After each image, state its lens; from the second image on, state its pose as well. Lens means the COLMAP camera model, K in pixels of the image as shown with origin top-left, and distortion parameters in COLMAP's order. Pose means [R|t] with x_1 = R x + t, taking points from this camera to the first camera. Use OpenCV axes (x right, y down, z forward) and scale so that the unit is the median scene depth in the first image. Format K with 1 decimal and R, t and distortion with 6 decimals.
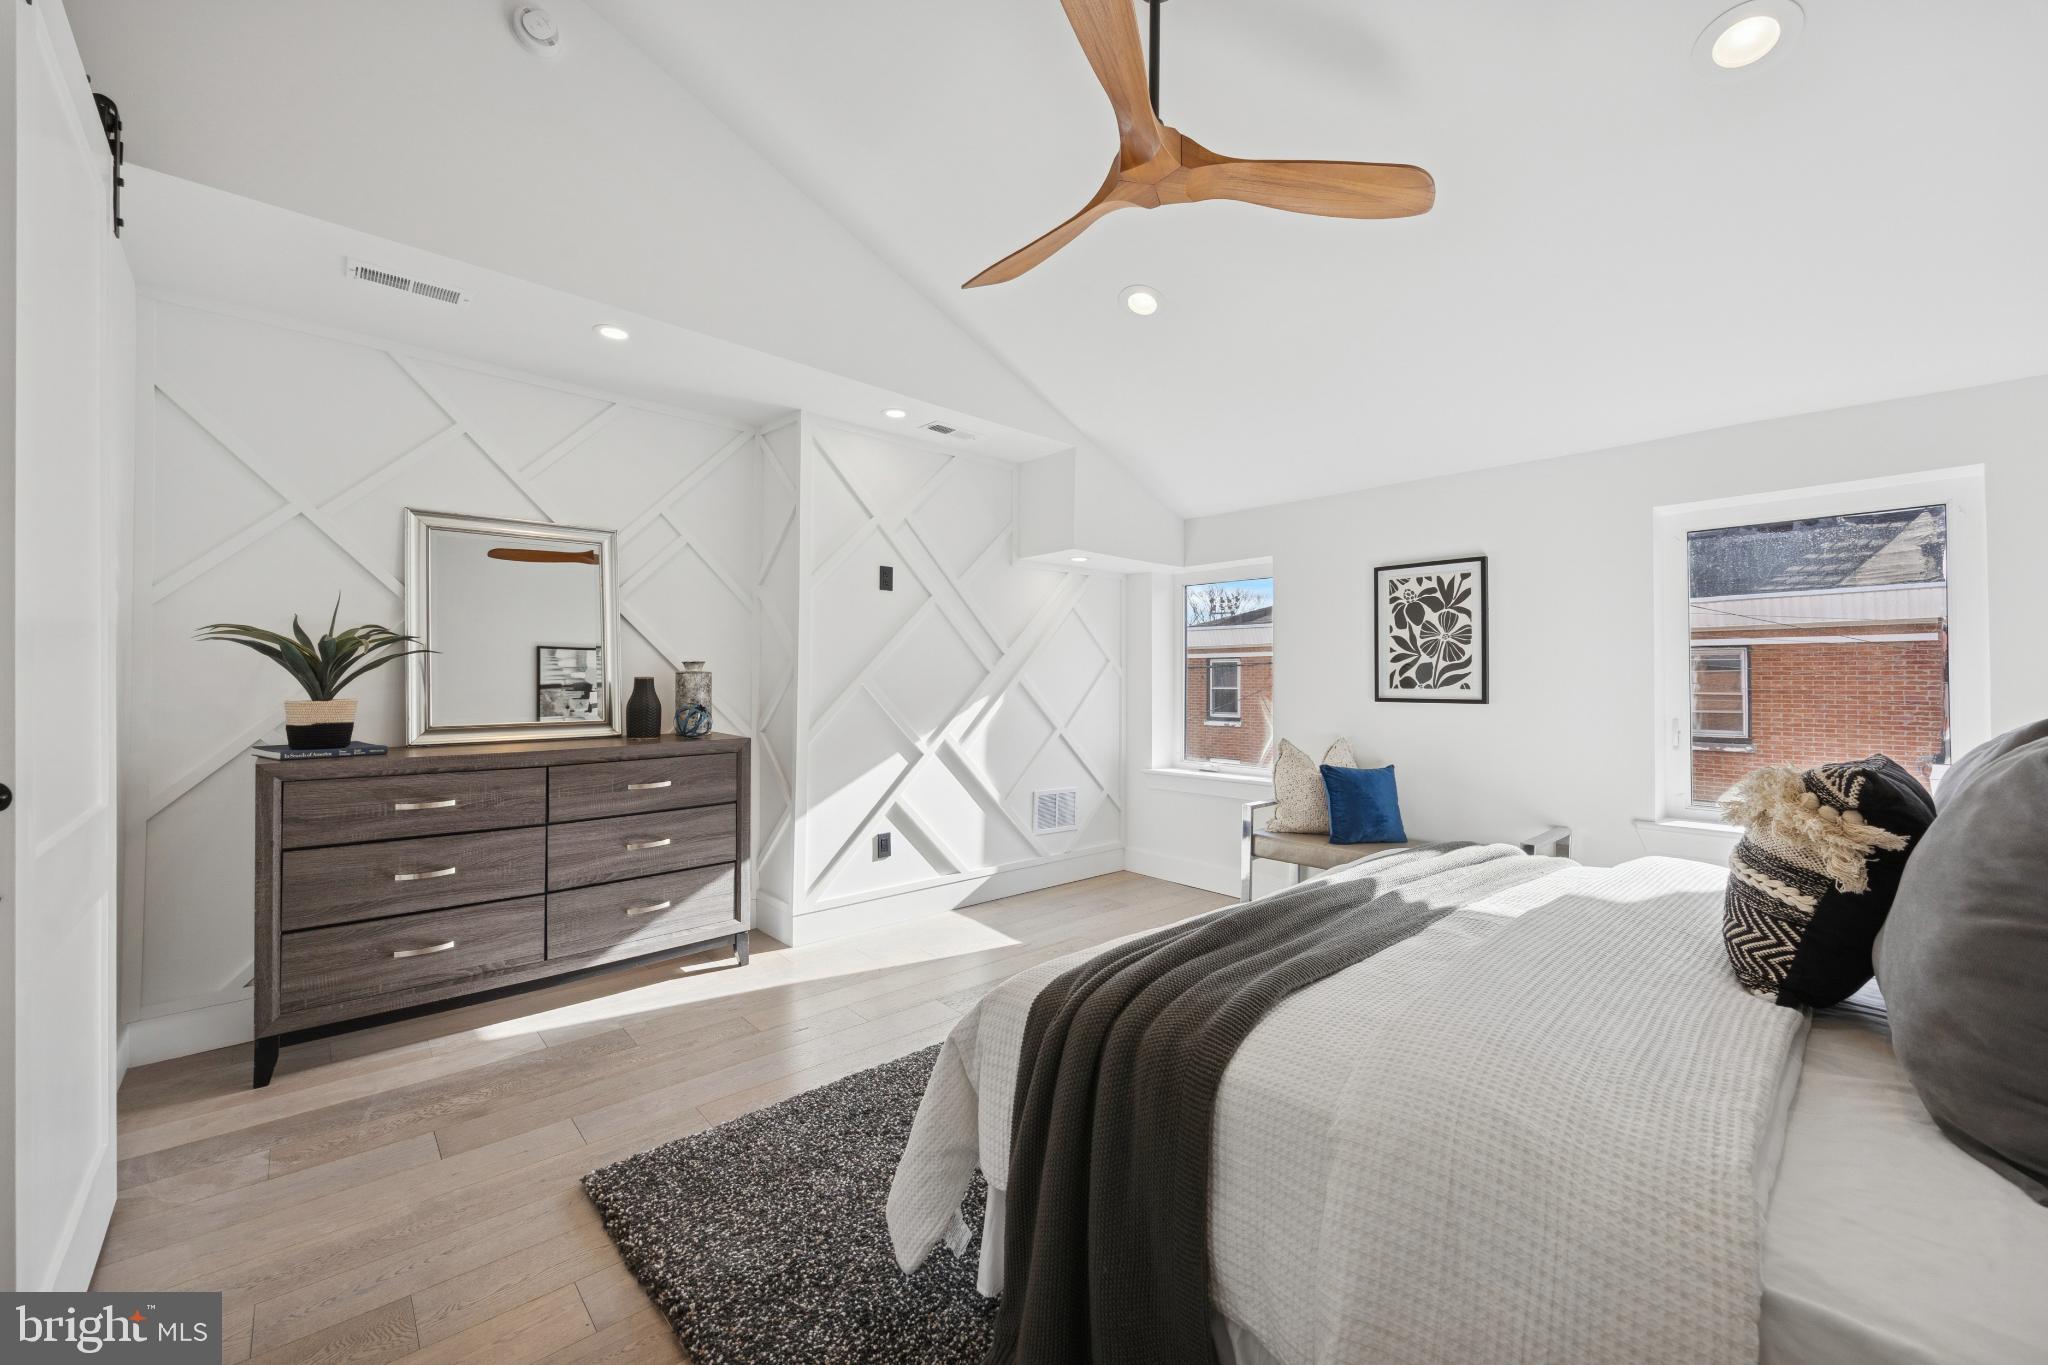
lens RADIAL K [[792.6, 0, 1000.2], [0, 792.6, 682.8], [0, 0, 1]] dist [-0.008651, -0.000240]
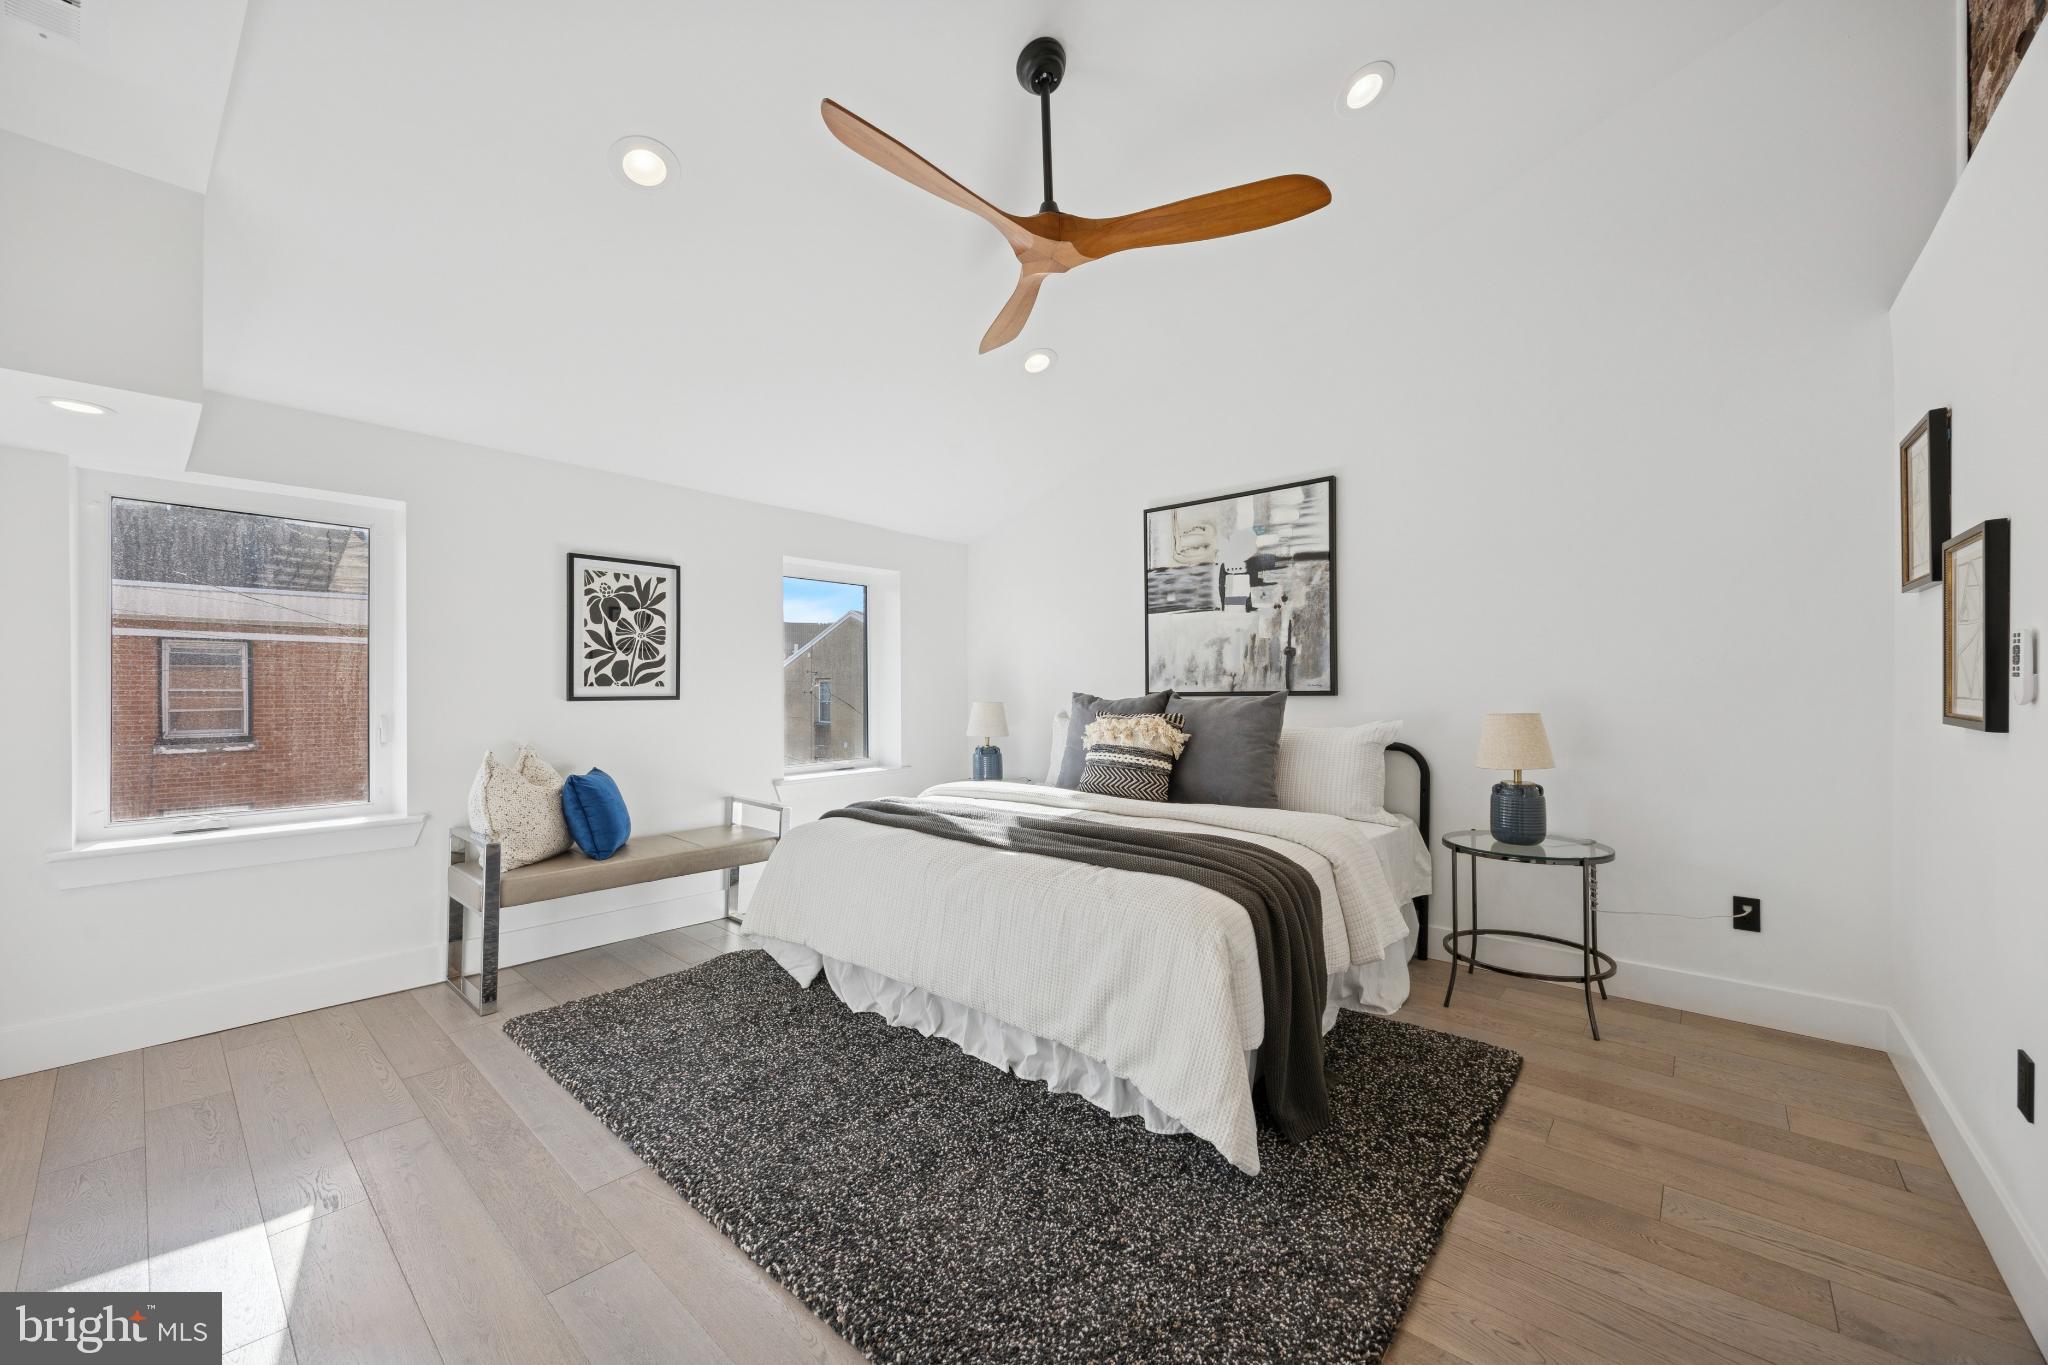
lens RADIAL K [[792.6, 0, 1035.4], [0, 792.6, 694.1], [0, 0, 1]] dist [-0.008651, -0.000240]
pose [[-0.144793, -0.018271, 0.989293, -0.519061], [-0.001623, 0.999833, 0.018228, -0.001870], [-0.989461, 0.001033, -0.144798, 0.627102]]
